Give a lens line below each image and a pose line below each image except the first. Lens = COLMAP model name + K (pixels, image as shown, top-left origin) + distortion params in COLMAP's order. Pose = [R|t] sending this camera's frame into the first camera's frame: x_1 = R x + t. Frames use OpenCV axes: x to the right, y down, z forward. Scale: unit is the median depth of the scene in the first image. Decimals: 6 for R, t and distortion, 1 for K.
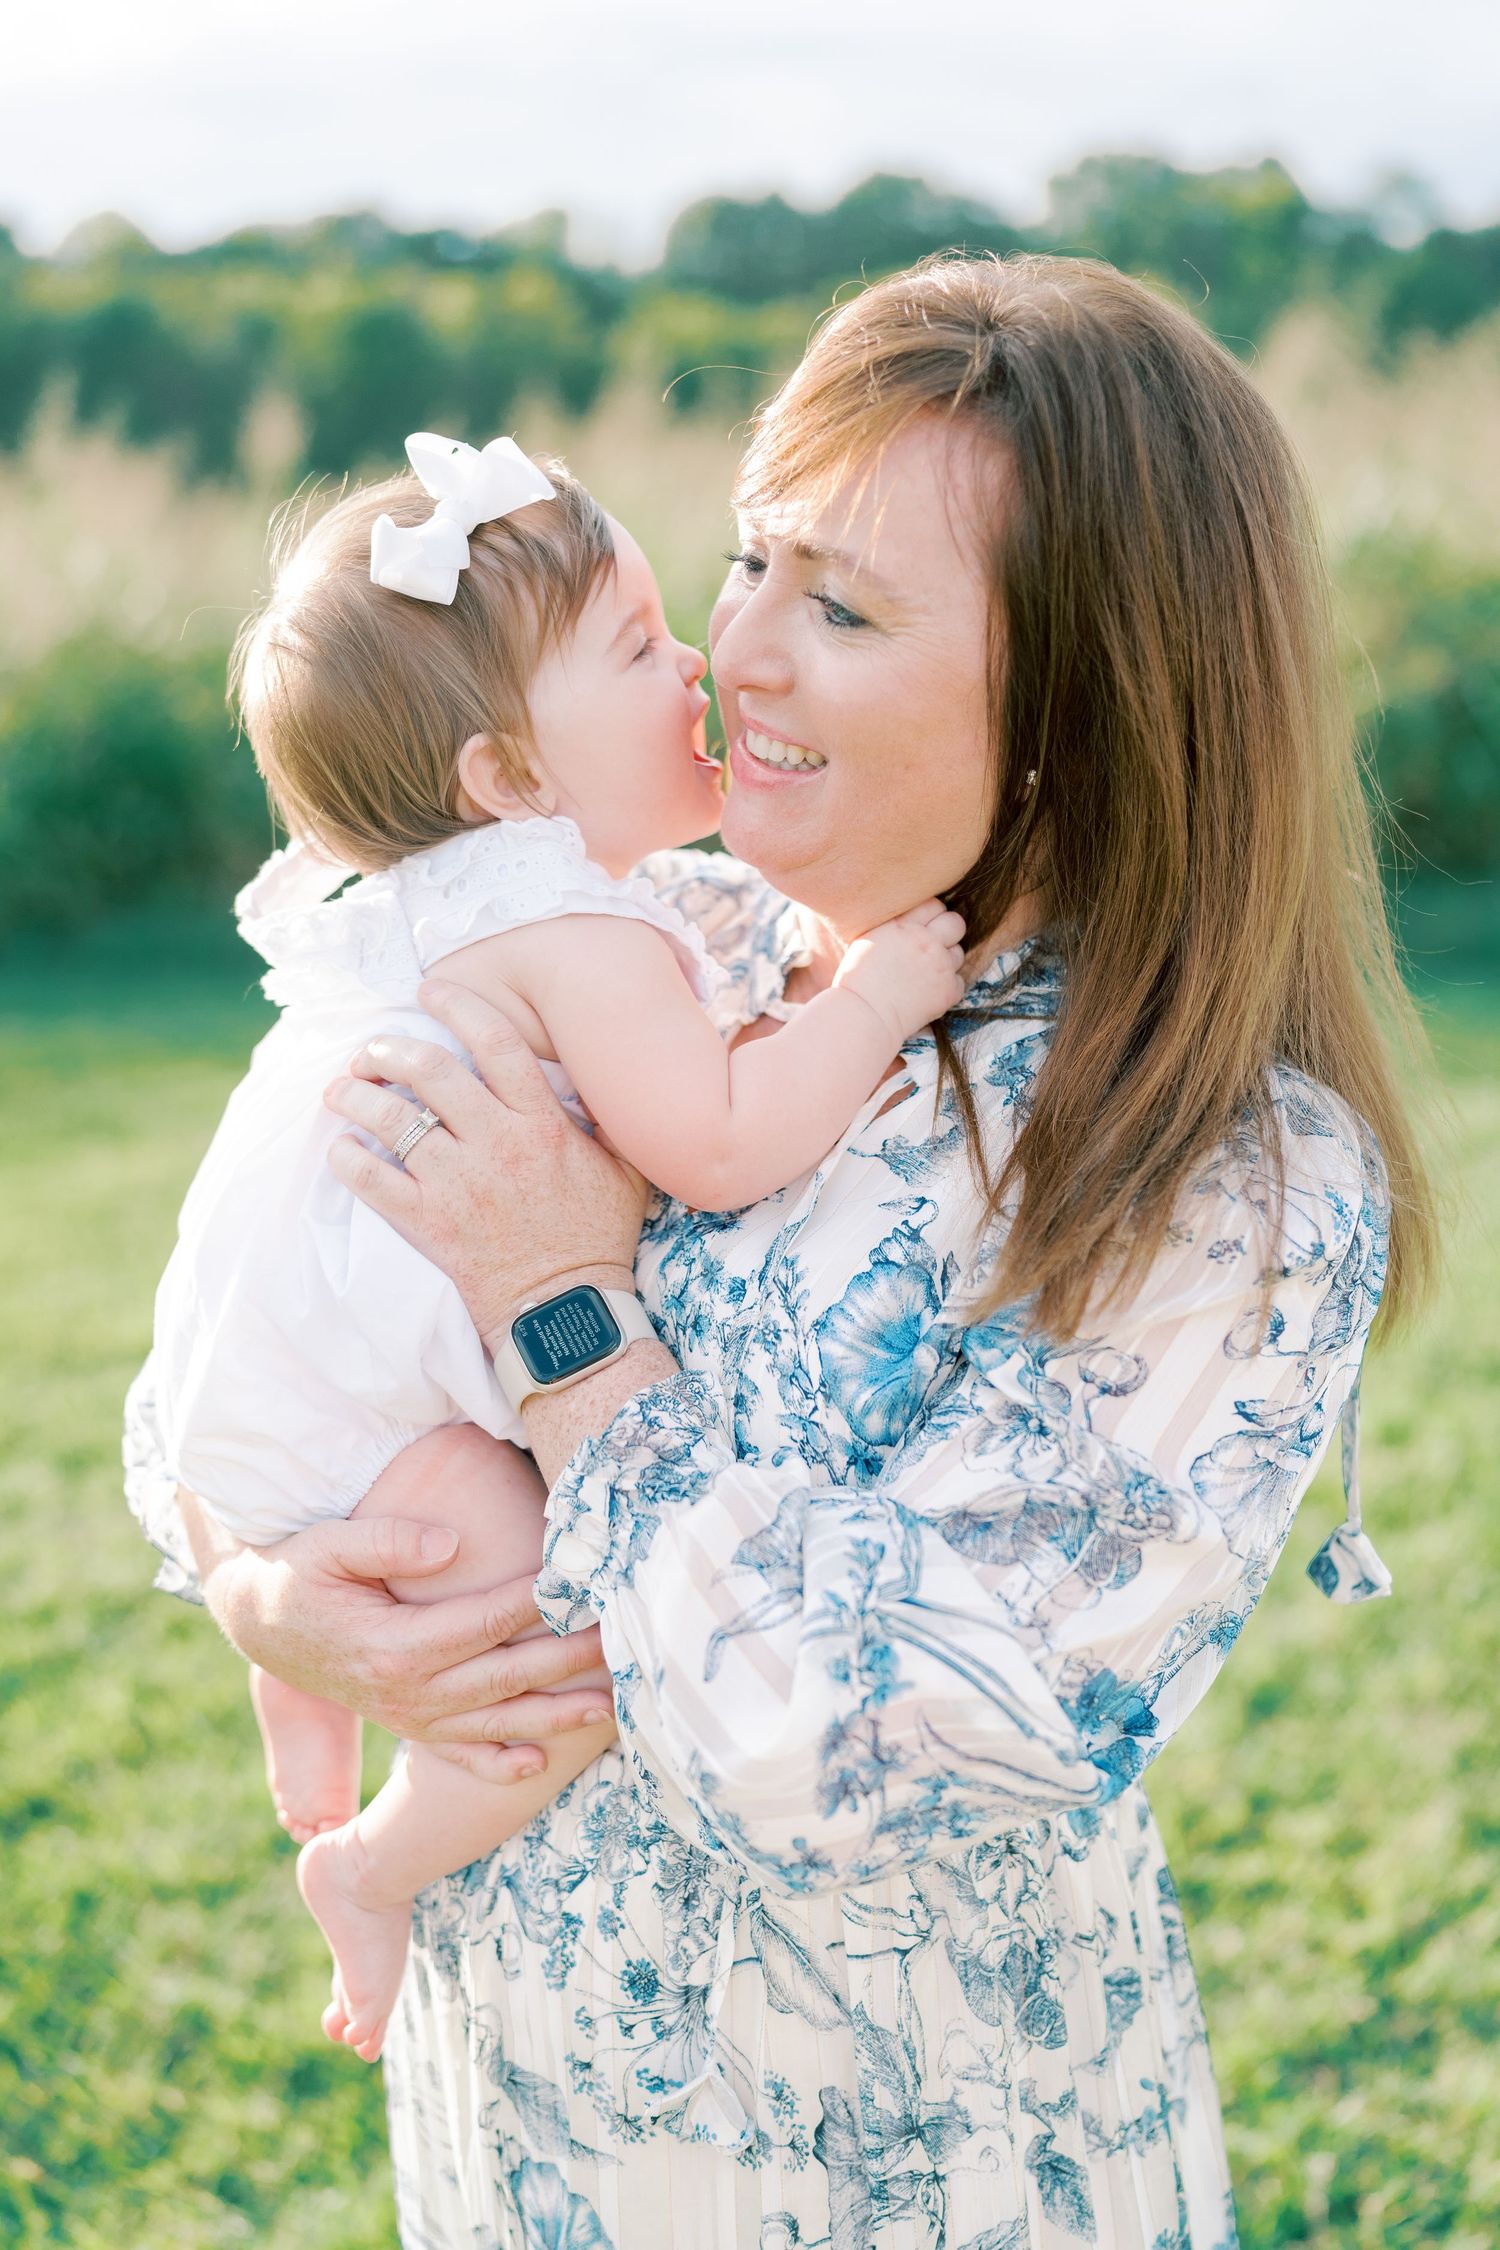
lens RADIAL K [[2192.6, 0, 750.0], [0, 2192.6, 1125.0], [0, 0, 1]] dist [0.005888, 0.011191]
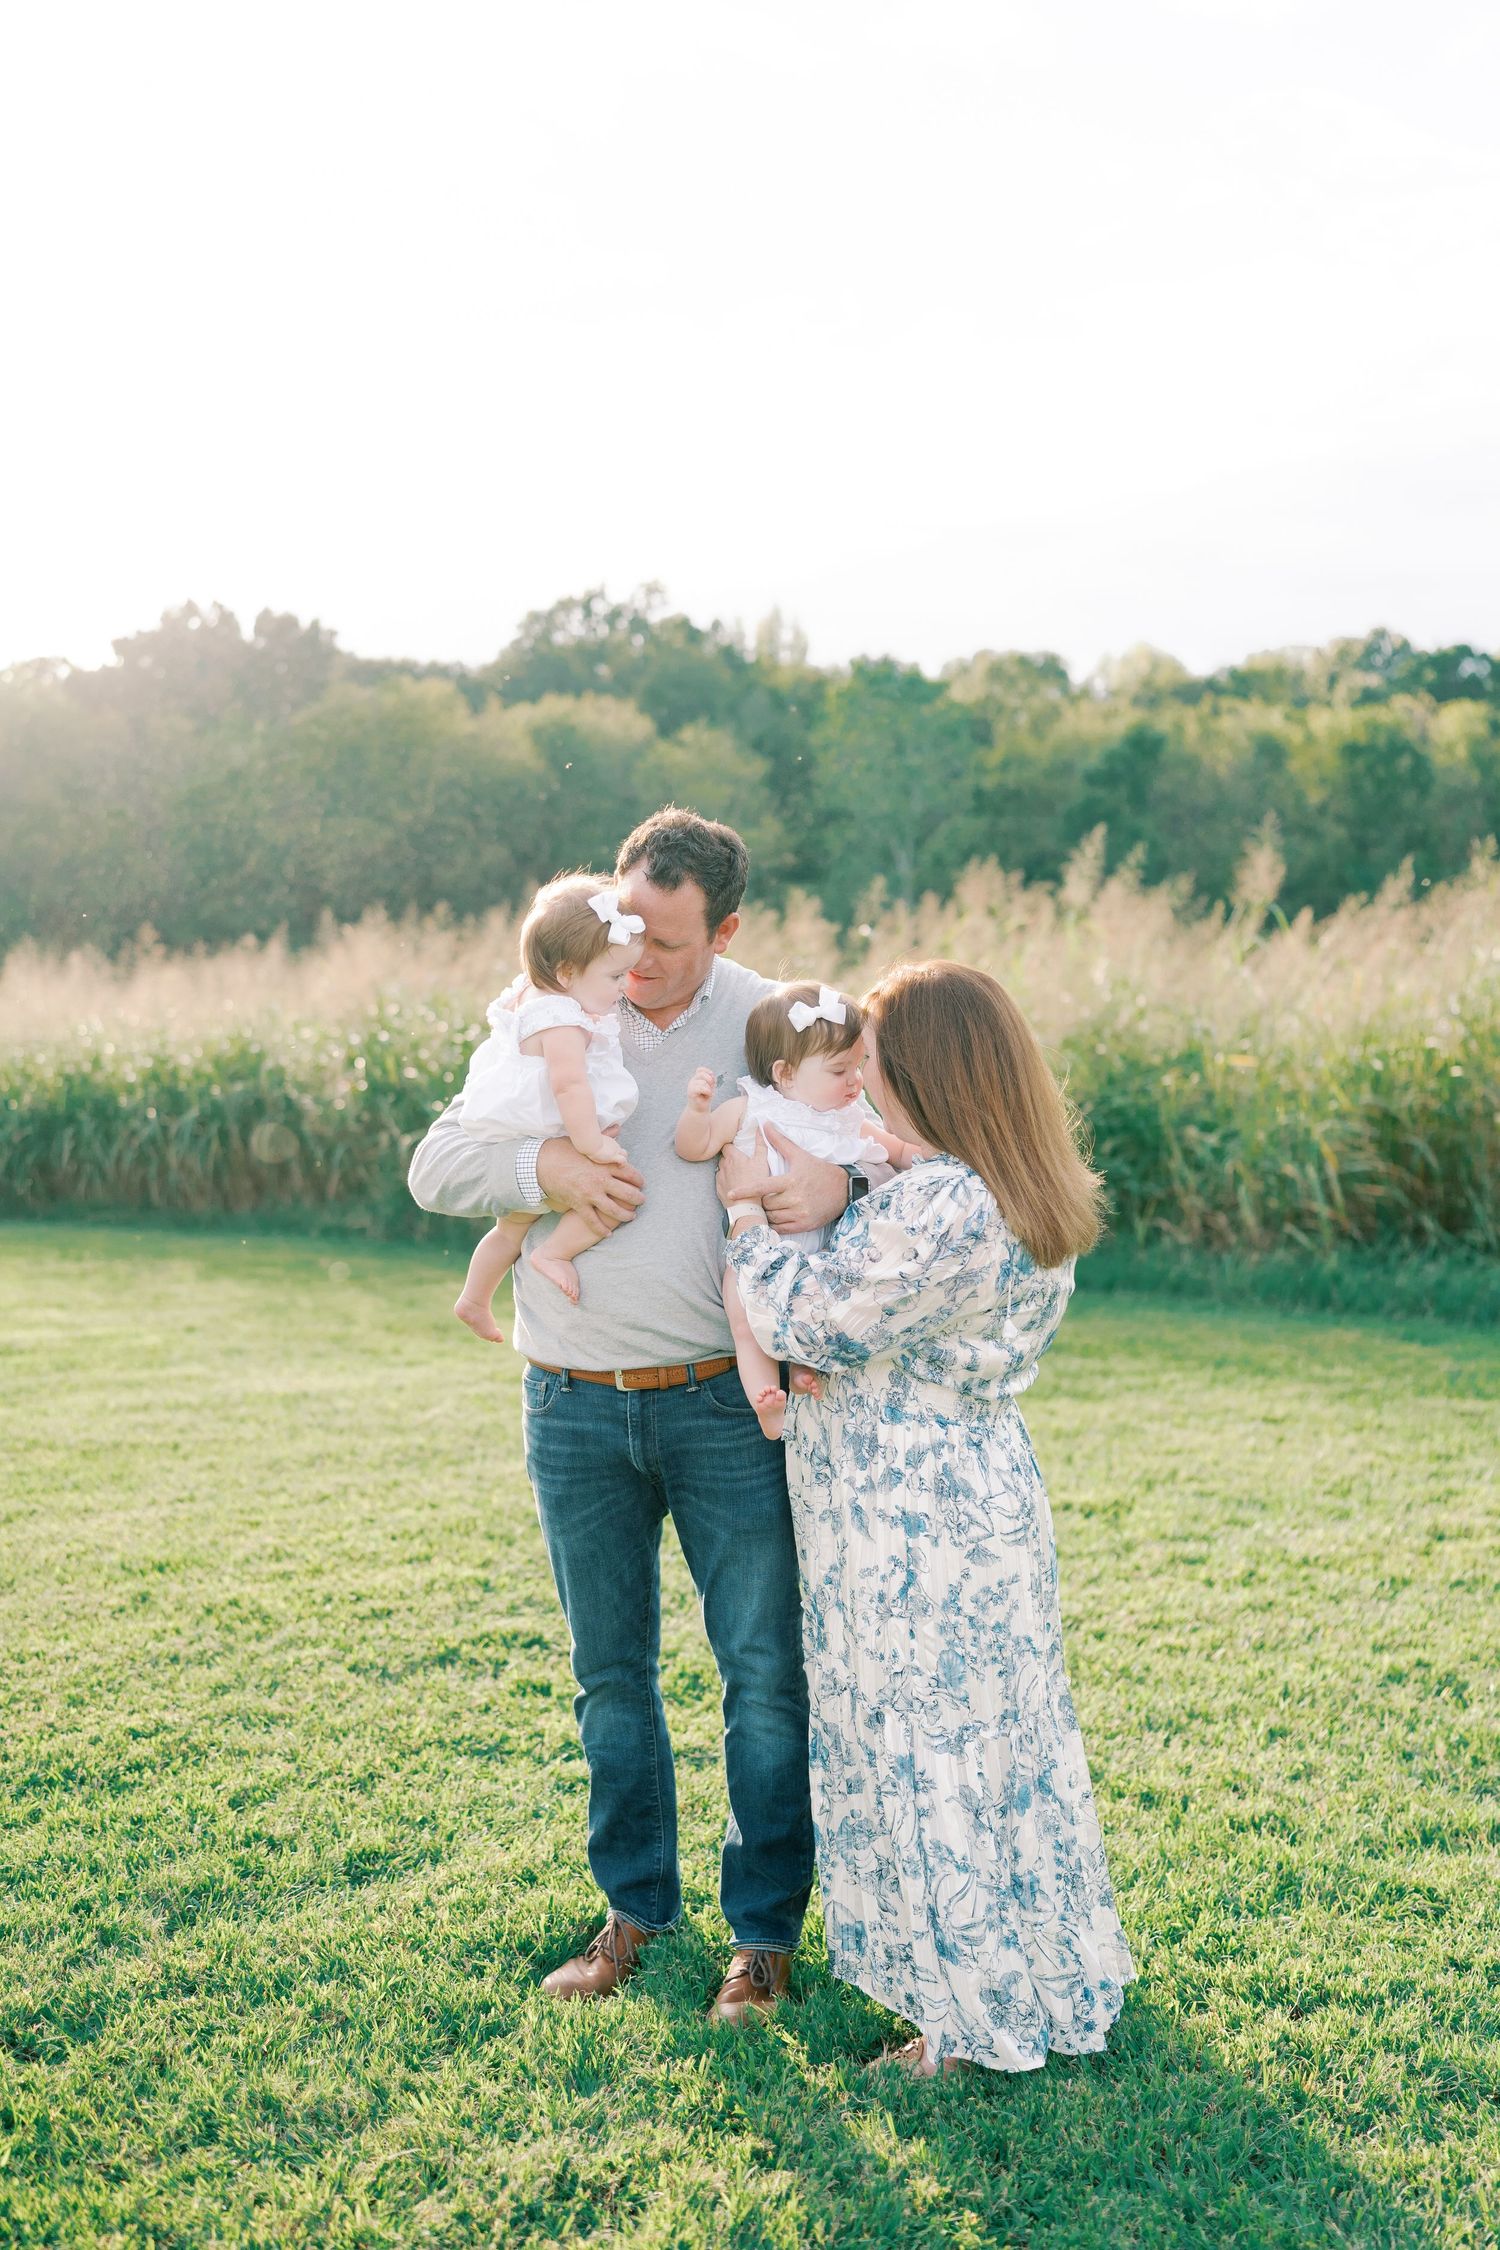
lens RADIAL K [[2192.6, 0, 750.0], [0, 2192.6, 1125.0], [0, 0, 1]] dist [0.005888, 0.011191]
pose [[0.907025, 0.092511, -0.410790, 0.038561], [-0.162292, 0.977000, -0.138317, 0.033473], [0.388546, 0.192124, 0.901177, -0.176272]]
